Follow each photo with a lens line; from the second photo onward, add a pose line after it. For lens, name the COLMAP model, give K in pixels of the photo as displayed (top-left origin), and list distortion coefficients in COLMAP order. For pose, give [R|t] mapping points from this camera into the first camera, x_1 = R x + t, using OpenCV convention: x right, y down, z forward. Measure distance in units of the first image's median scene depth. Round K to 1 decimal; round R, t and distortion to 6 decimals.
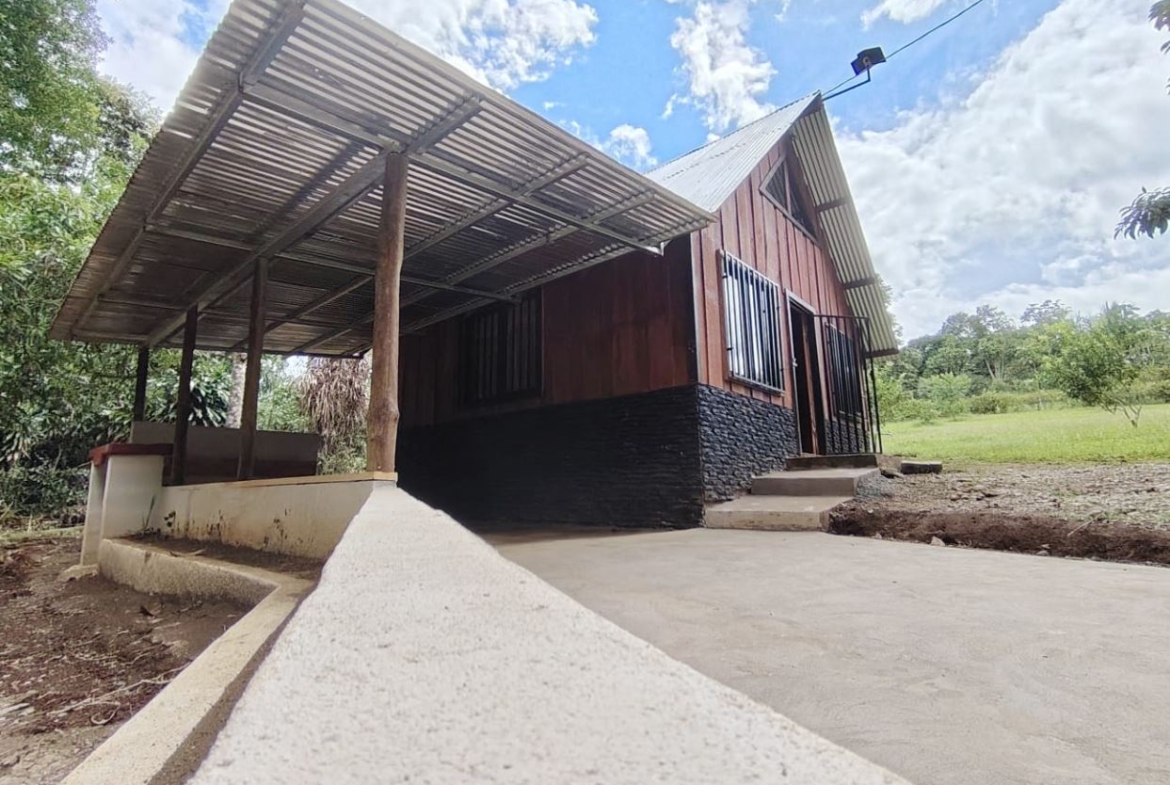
lens RADIAL K [[550.3, 0, 584.2], [0, 550.3, 391.9], [0, 0, 1]] dist [0.000549, -0.000537]
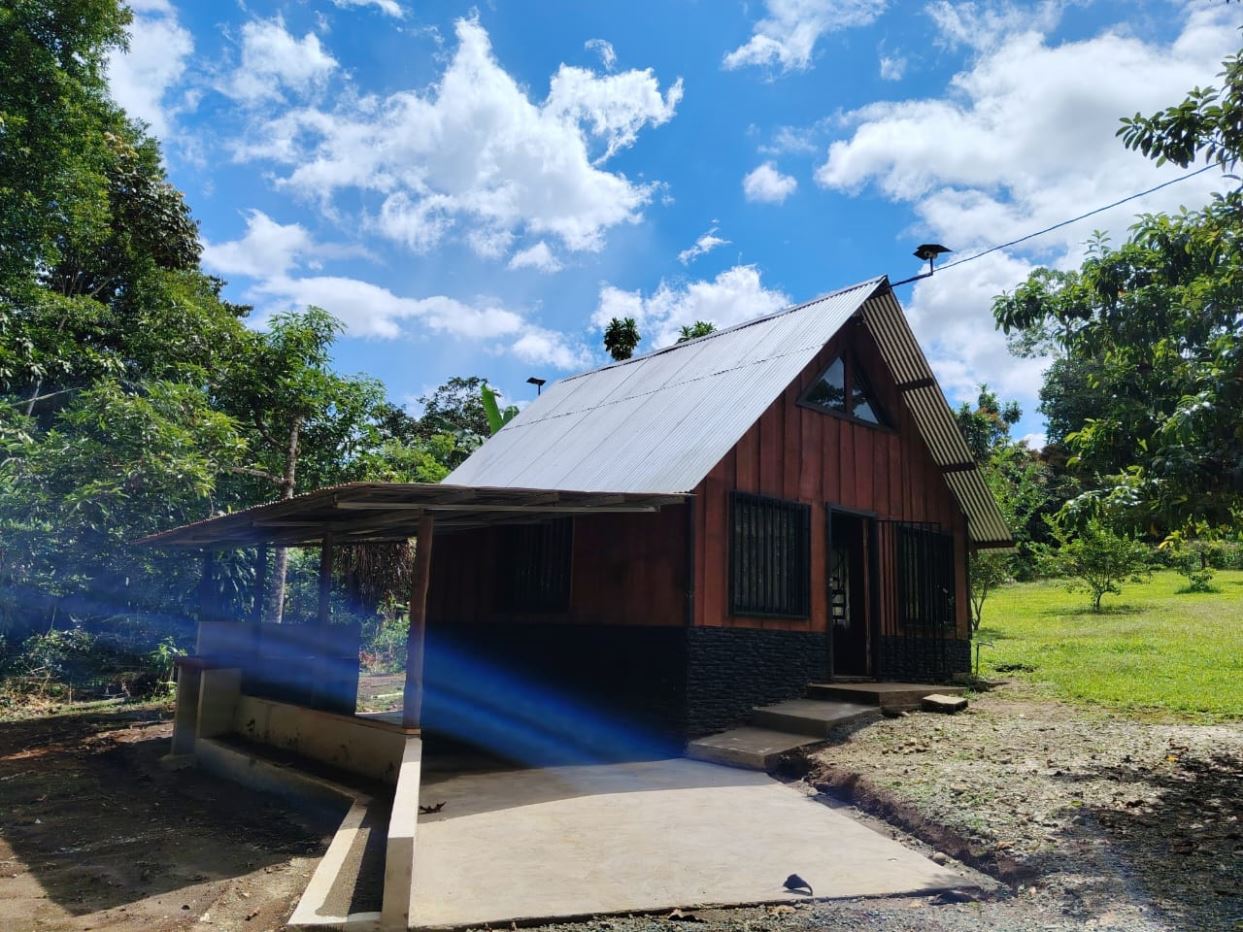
lens RADIAL K [[877.6, 0, 622.5], [0, 877.6, 467.5], [0, 0, 1]] dist [0.079944, -0.110836]
pose [[0.989326, 0.014471, -0.144999, 0.315595], [-0.014890, 0.999888, -0.001804, -0.322260], [0.144957, 0.003943, 0.989430, -0.769524]]
